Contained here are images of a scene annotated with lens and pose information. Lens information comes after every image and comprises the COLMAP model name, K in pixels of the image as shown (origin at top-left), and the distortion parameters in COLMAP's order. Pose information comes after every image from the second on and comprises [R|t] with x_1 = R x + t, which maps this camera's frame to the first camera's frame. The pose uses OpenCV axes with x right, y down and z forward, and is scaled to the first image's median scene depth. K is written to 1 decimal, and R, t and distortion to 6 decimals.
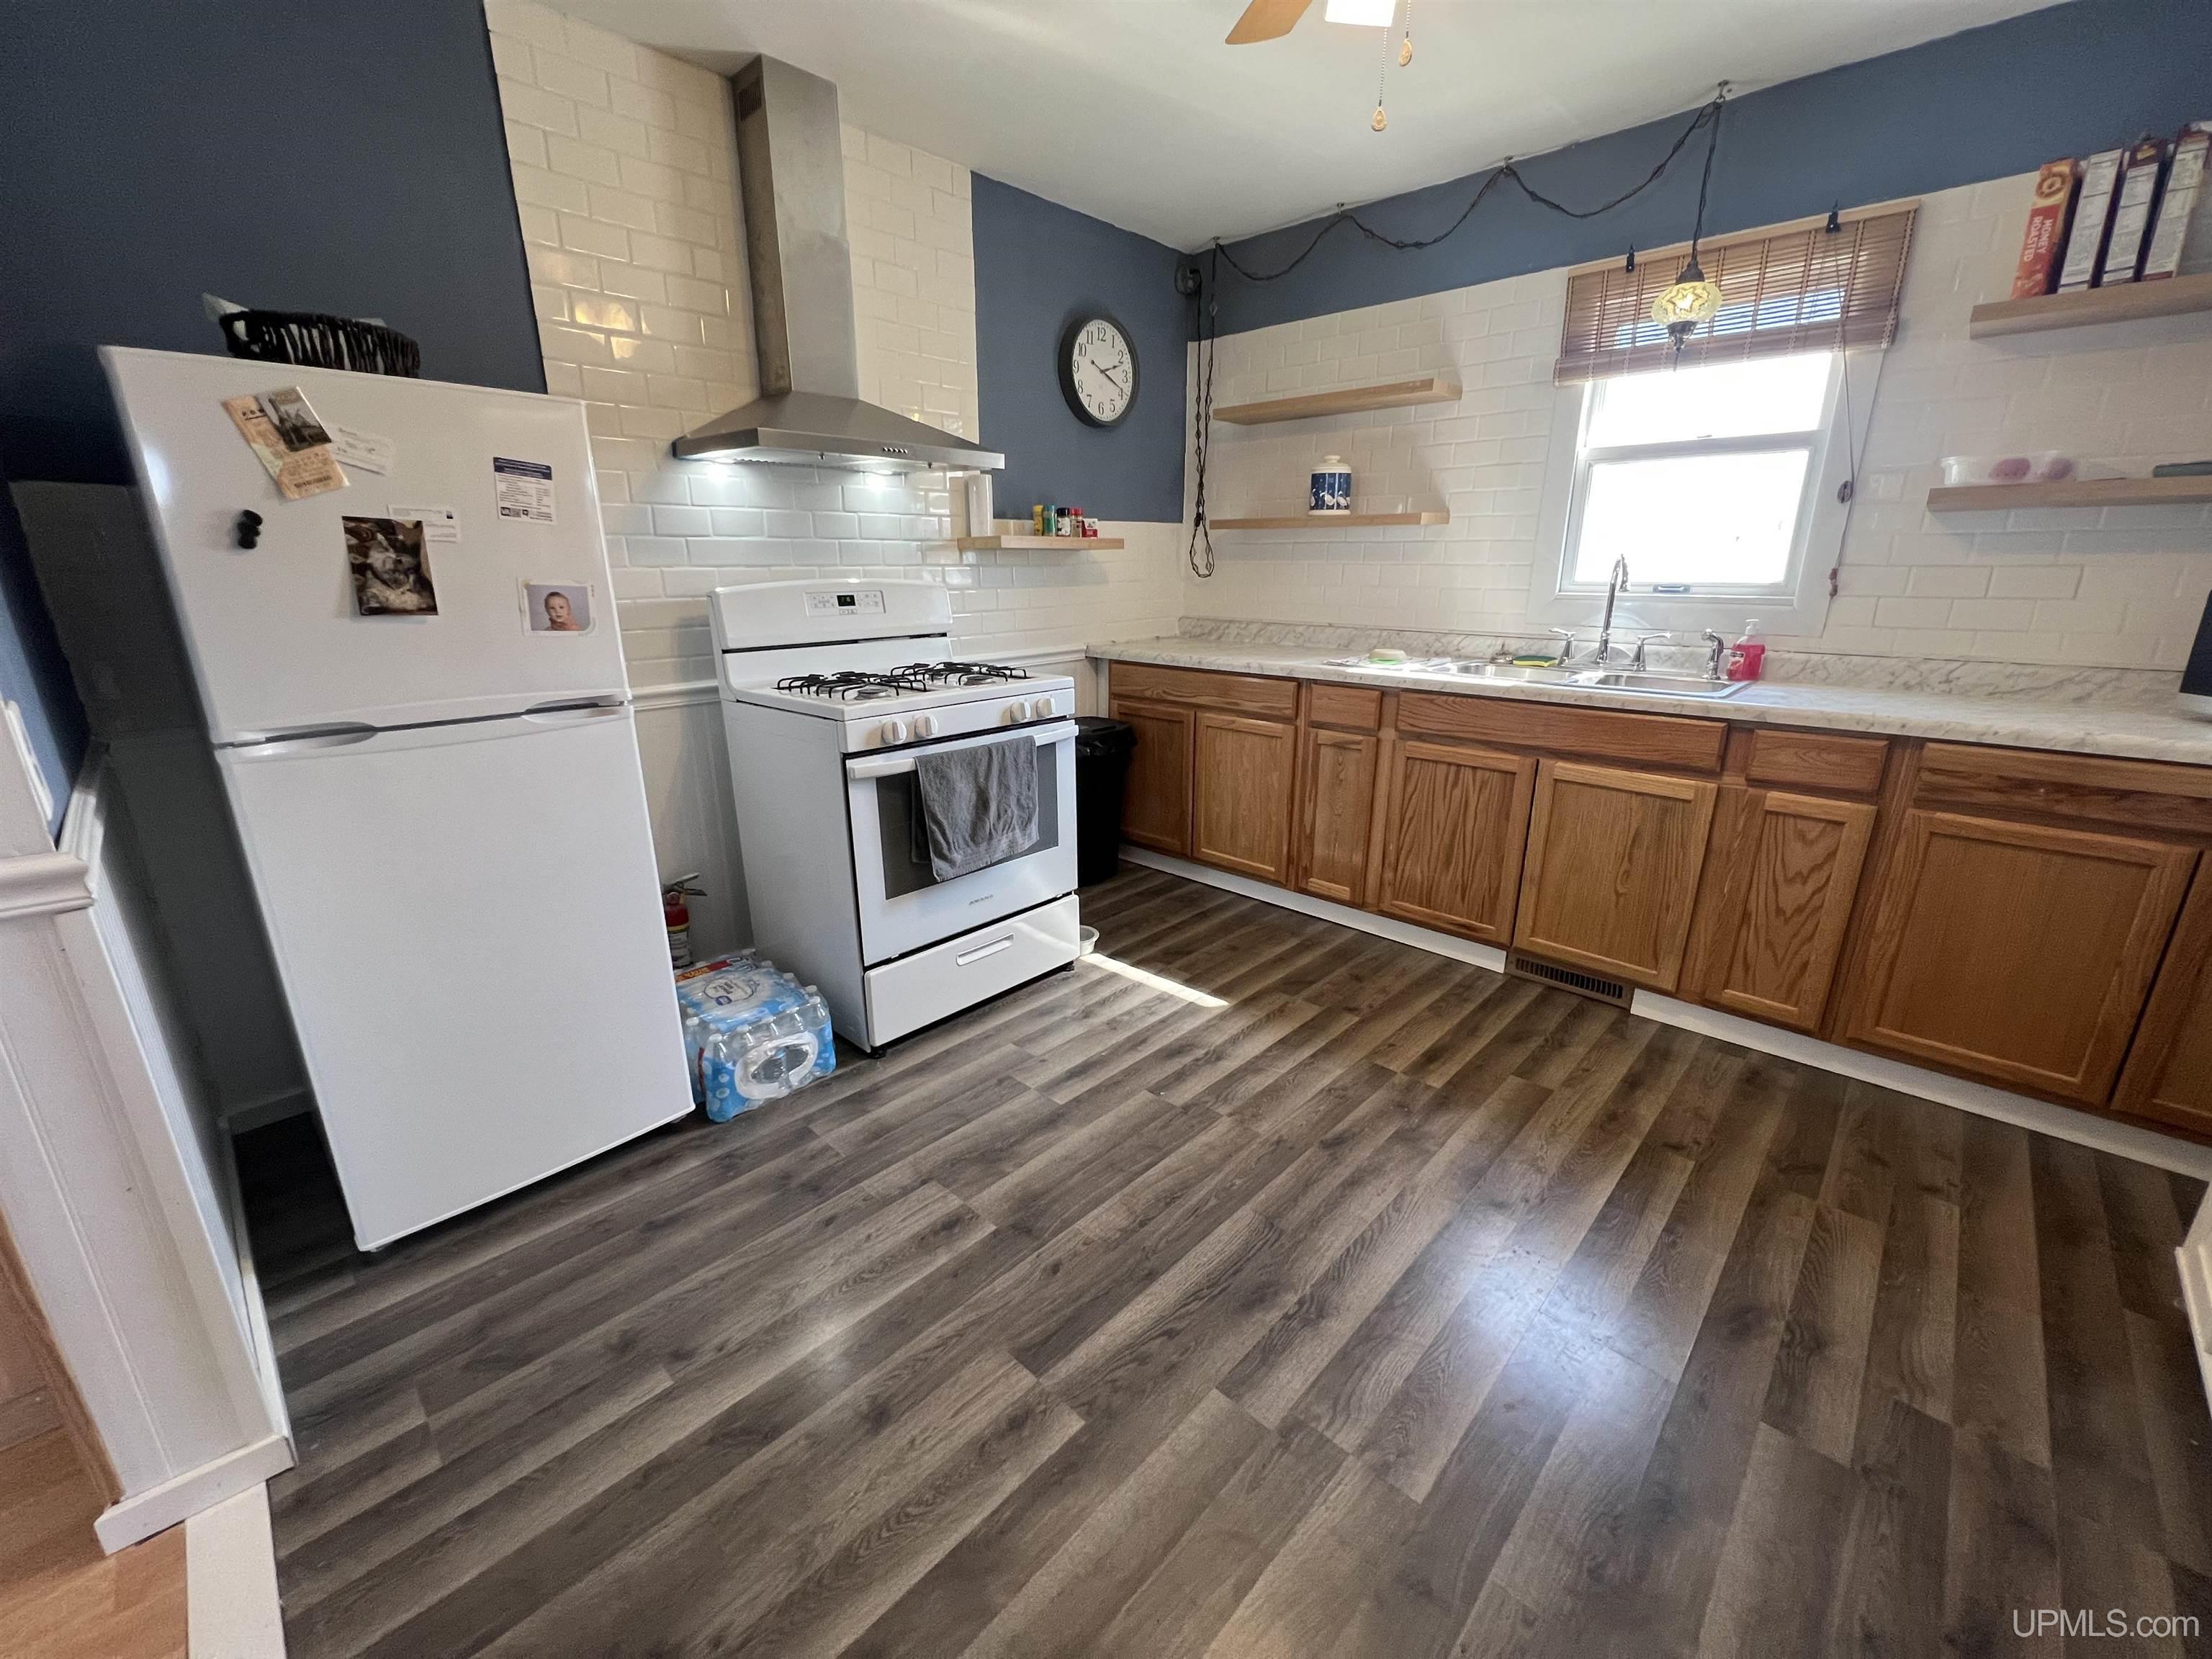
lens RADIAL K [[891.1, 0, 1097.5], [0, 891.1, 828.2], [0, 0, 1]] dist [-0.003223, 0.000313]
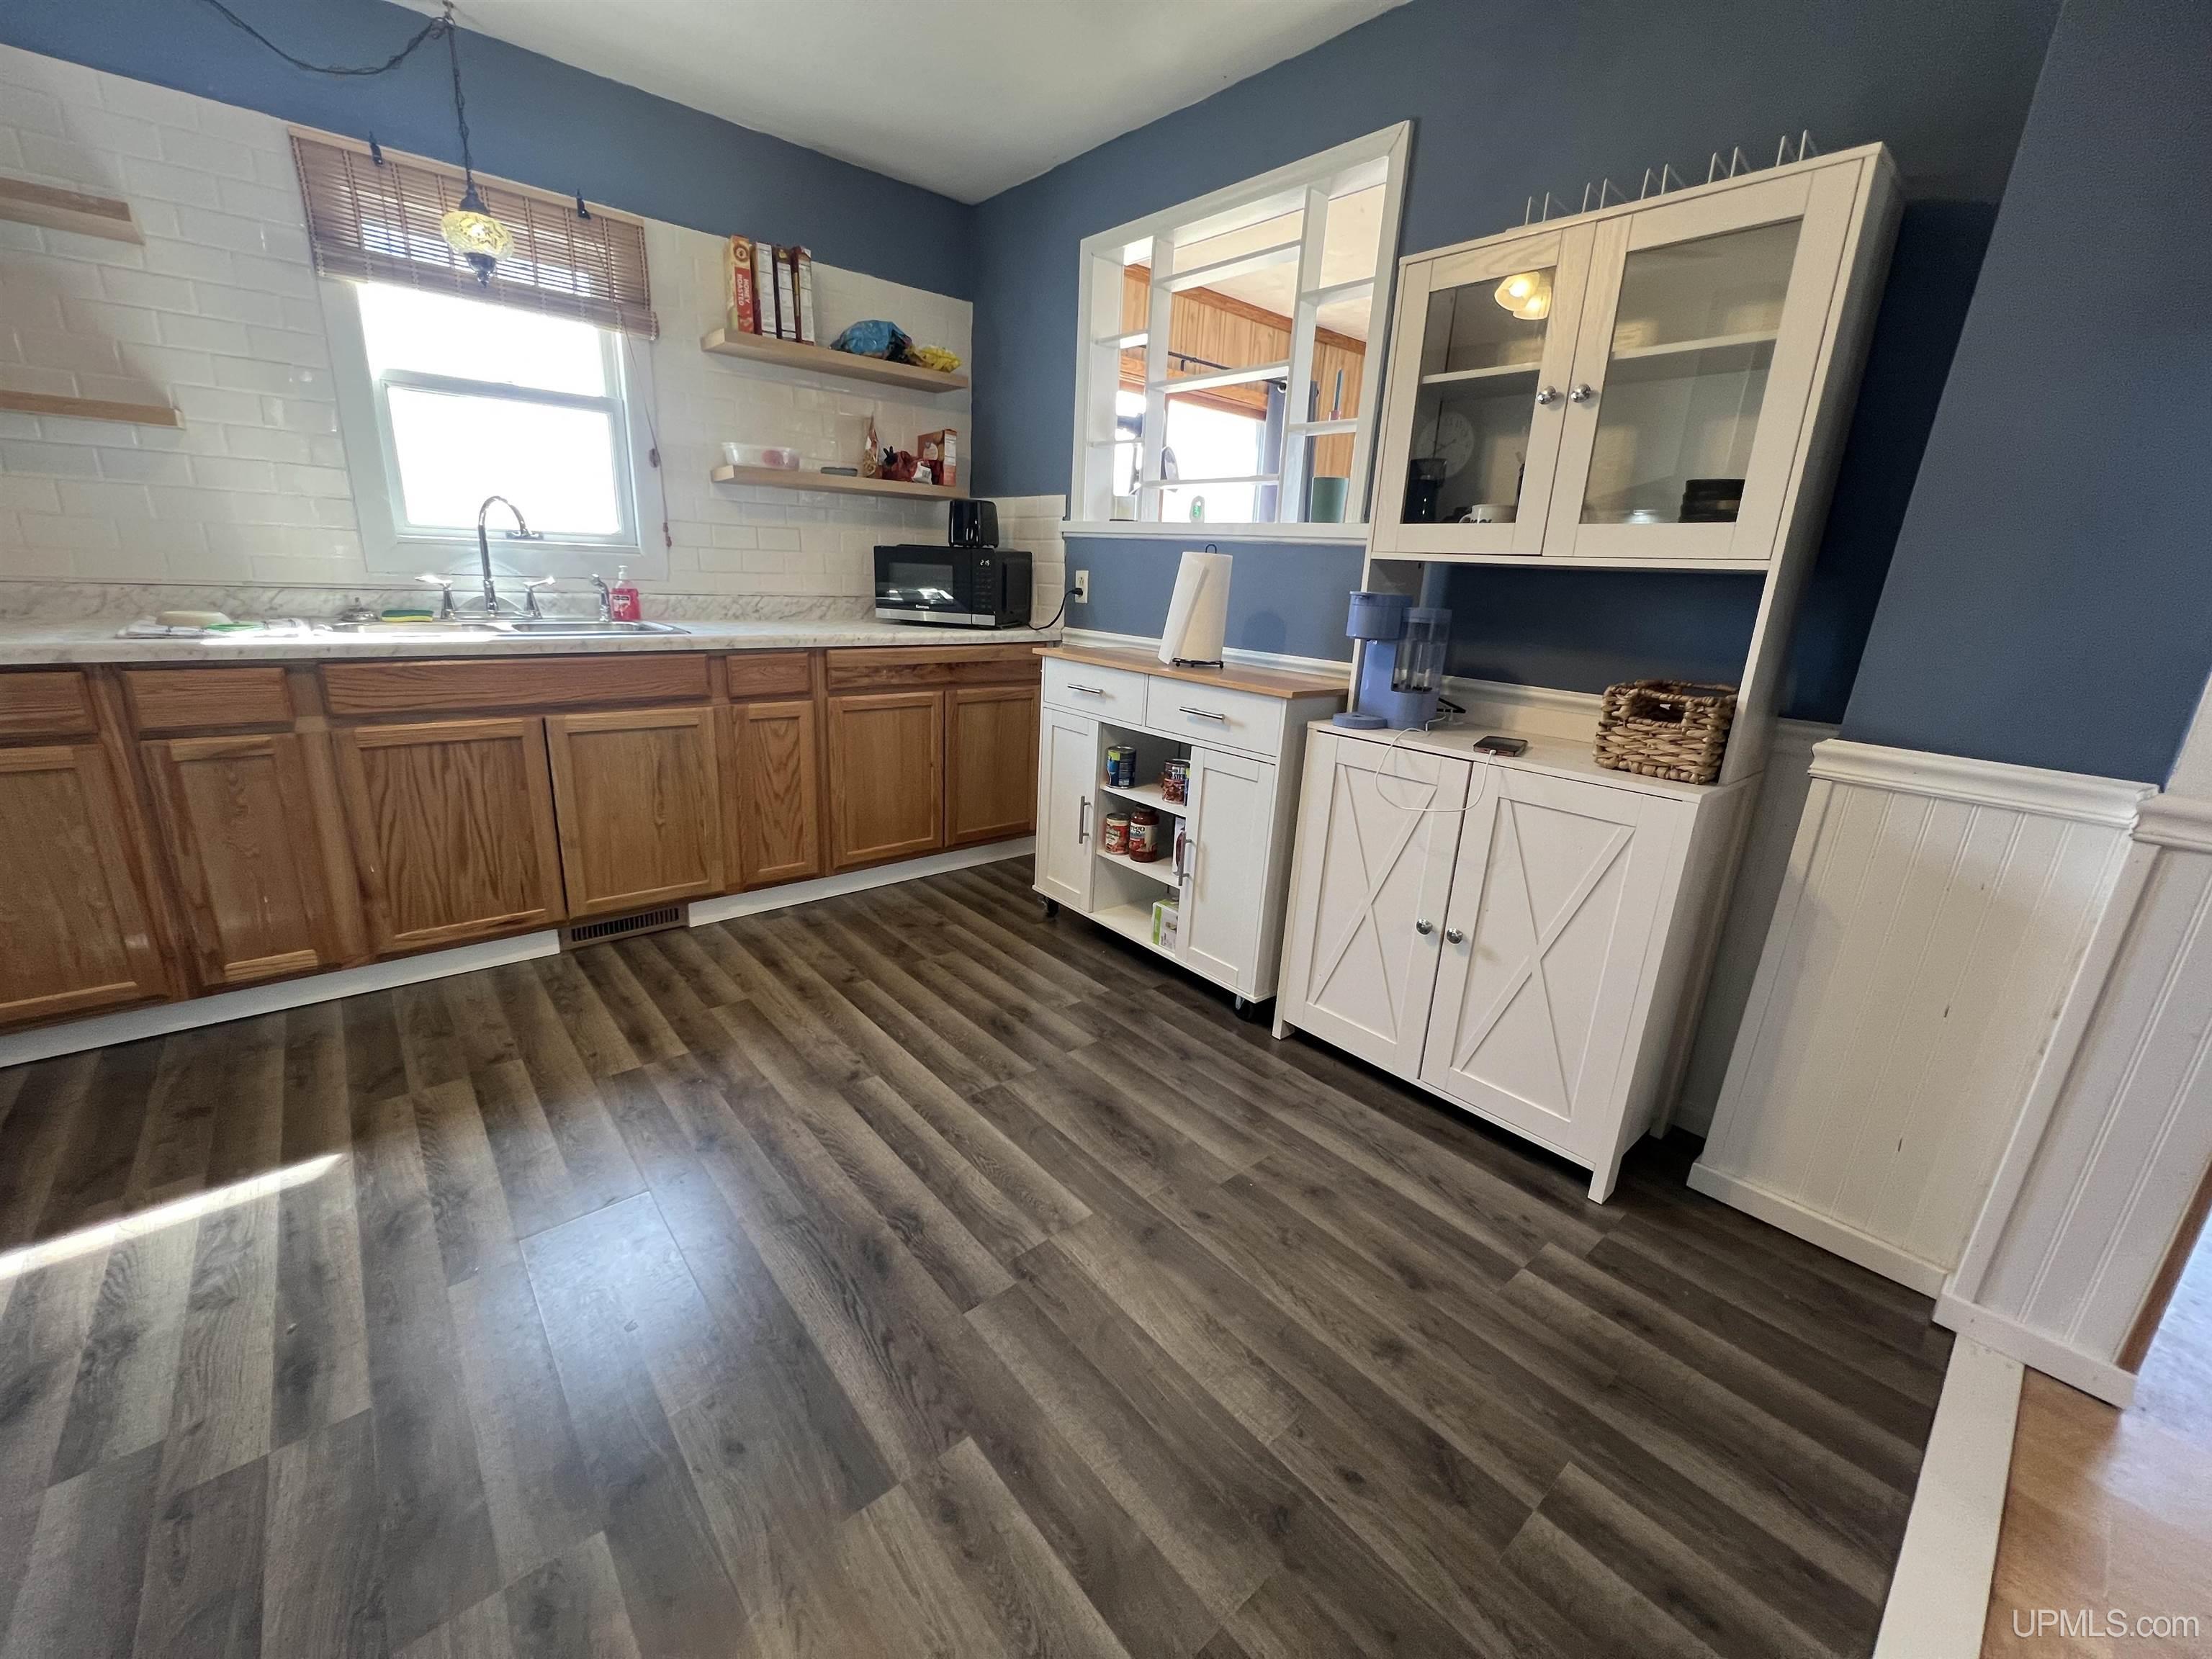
lens RADIAL K [[891.1, 0, 1097.7], [0, 891.1, 829.0], [0, 0, 1]] dist [-0.003223, 0.000313]
pose [[0.094527, -0.277494, 0.956066, -0.383223], [0.235313, 0.939380, 0.249385, -0.064429], [-0.967312, 0.201401, 0.154095, 0.328506]]
